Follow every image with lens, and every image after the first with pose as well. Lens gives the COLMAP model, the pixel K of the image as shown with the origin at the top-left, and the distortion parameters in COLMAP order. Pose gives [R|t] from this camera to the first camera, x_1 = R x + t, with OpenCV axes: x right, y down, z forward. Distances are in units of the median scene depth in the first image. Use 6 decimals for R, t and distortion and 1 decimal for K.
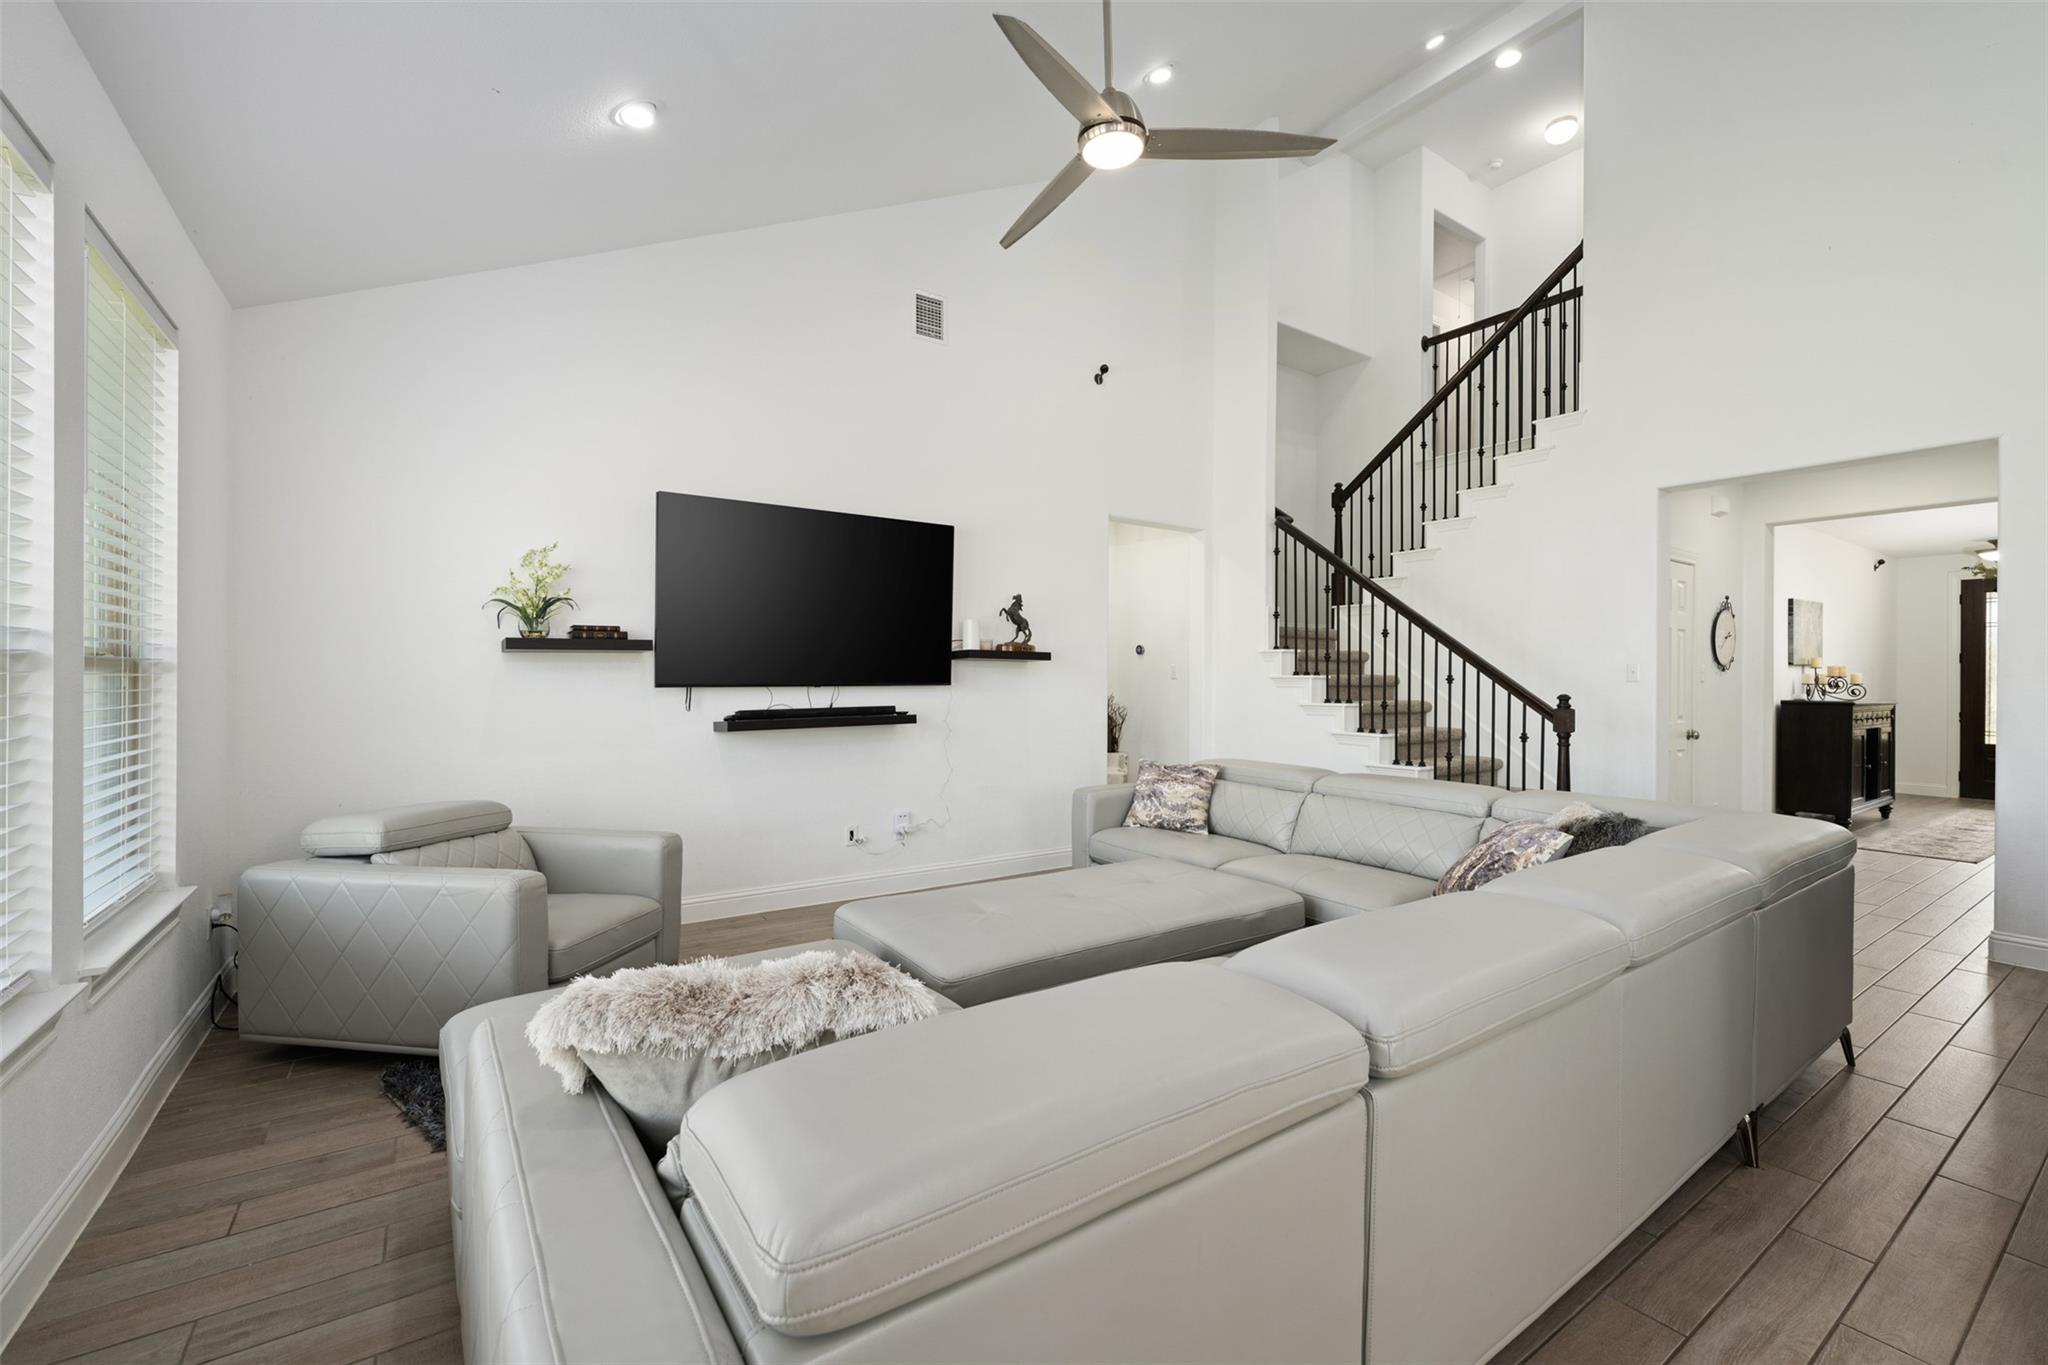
lens RADIAL K [[856.8, 0, 1030.1], [0, 856.8, 675.3], [0, 0, 1]] dist [-0.002391, 0.000284]
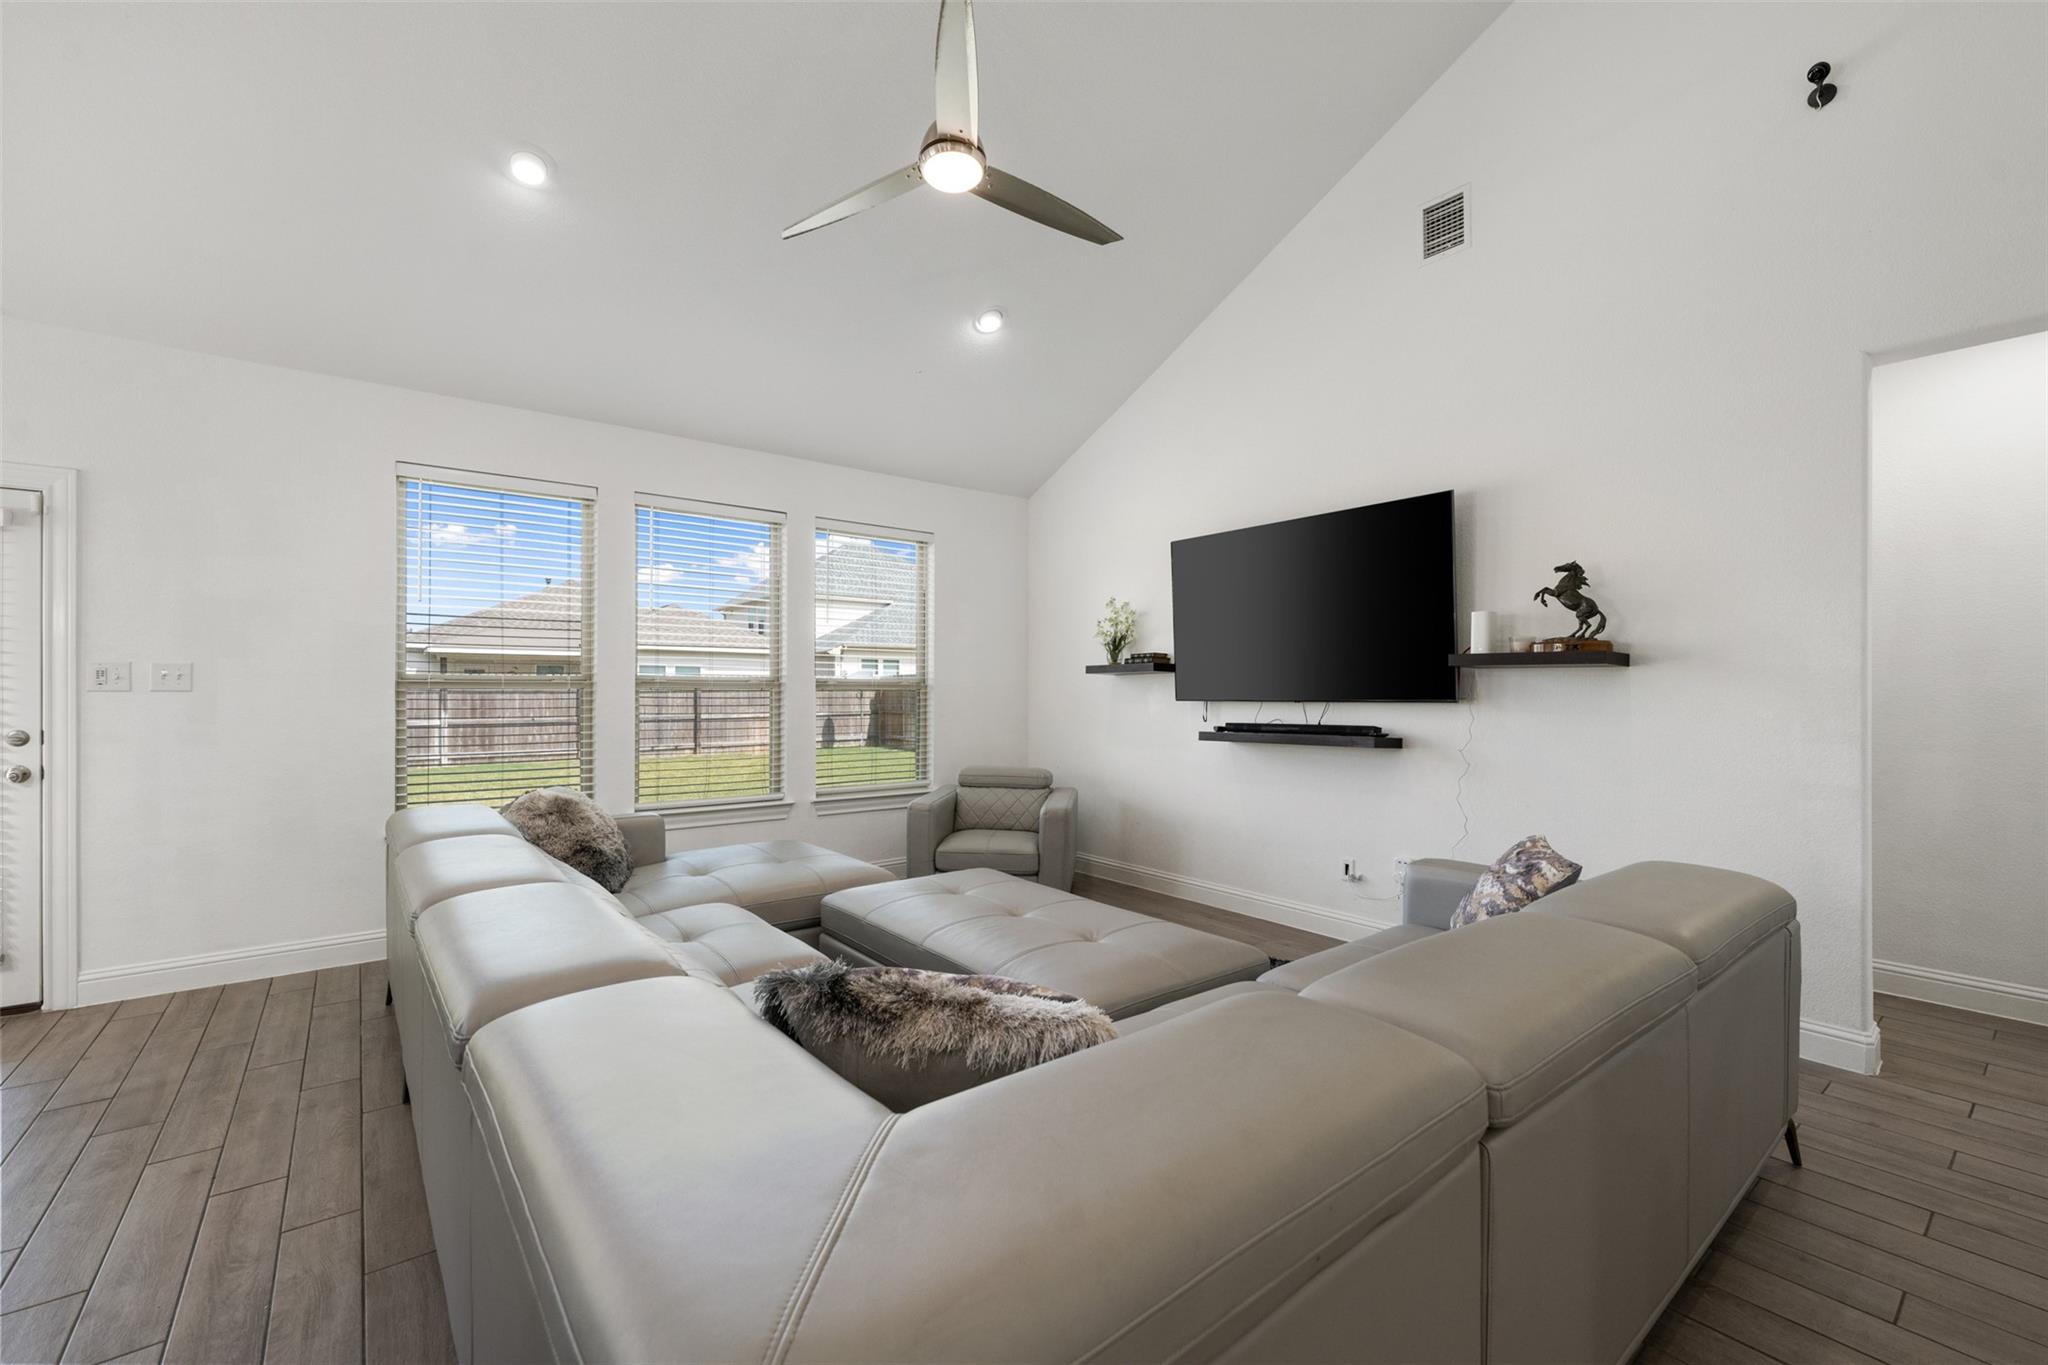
lens RADIAL K [[855.6, 0, 1025.5], [0, 855.6, 687.2], [0, 0, 1]] dist [-0.000290, 0.000262]
pose [[0.062073, -0.008160, -0.998038, 0.690165], [-0.001156, 0.999965, -0.008248, 0.005054], [0.998071, 0.001665, 0.062061, 0.635723]]
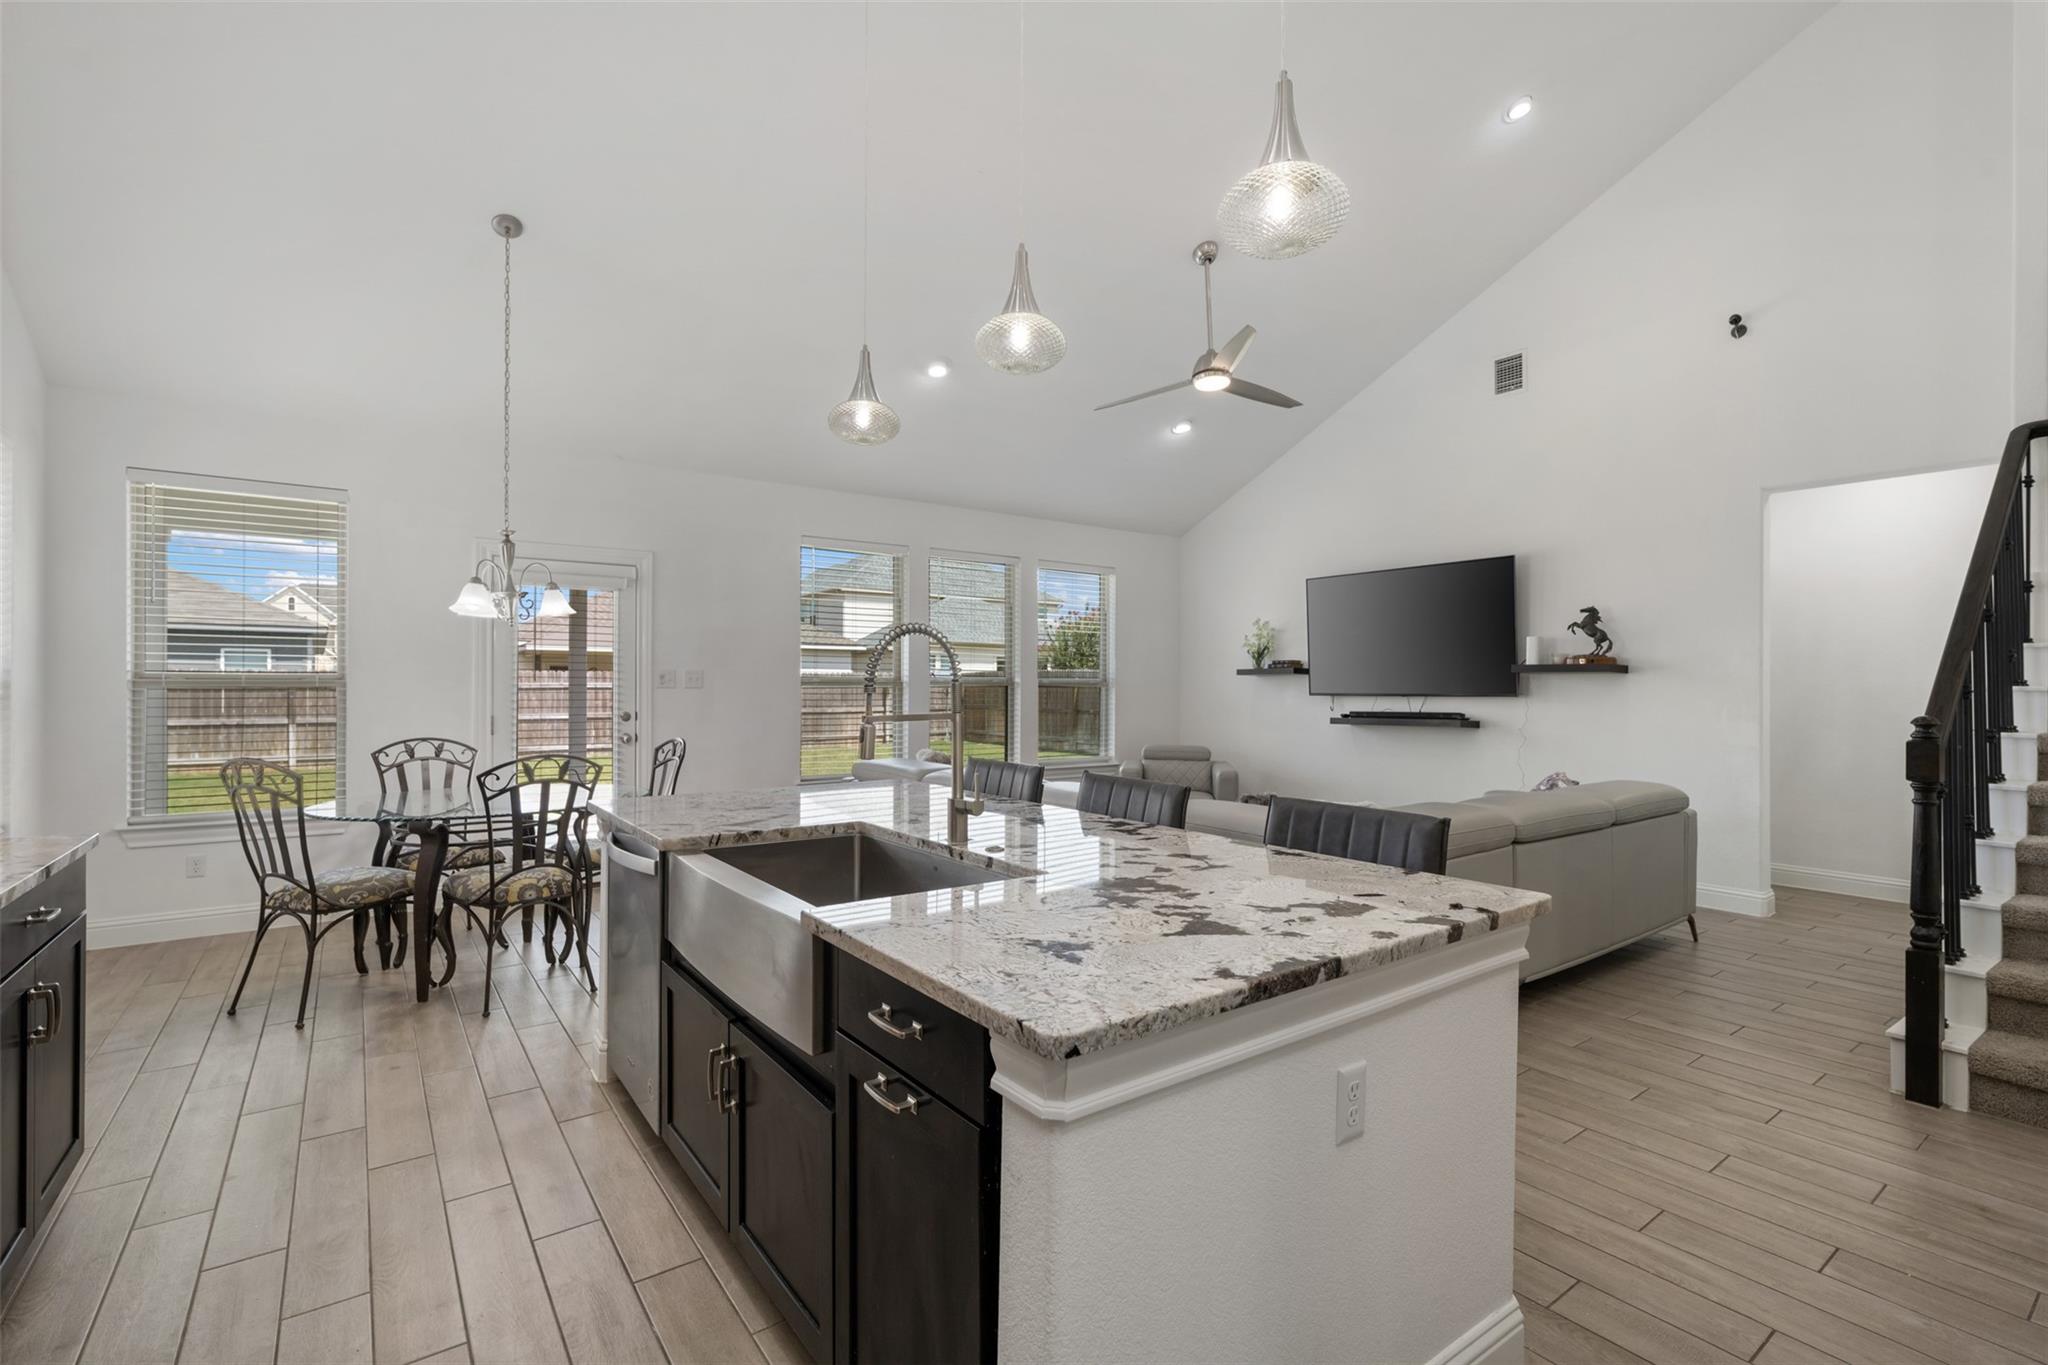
lens RADIAL K [[928.0, 0, 1024.0], [0, 928.0, 682.5], [0, 0, 1]] dist [0.003414, -0.000057]
pose [[0.026742, -0.008435, -0.999607, 1.213238], [-0.002564, 0.999961, -0.008506, 0.005423], [0.999639, 0.002790, 0.026720, 0.355118]]
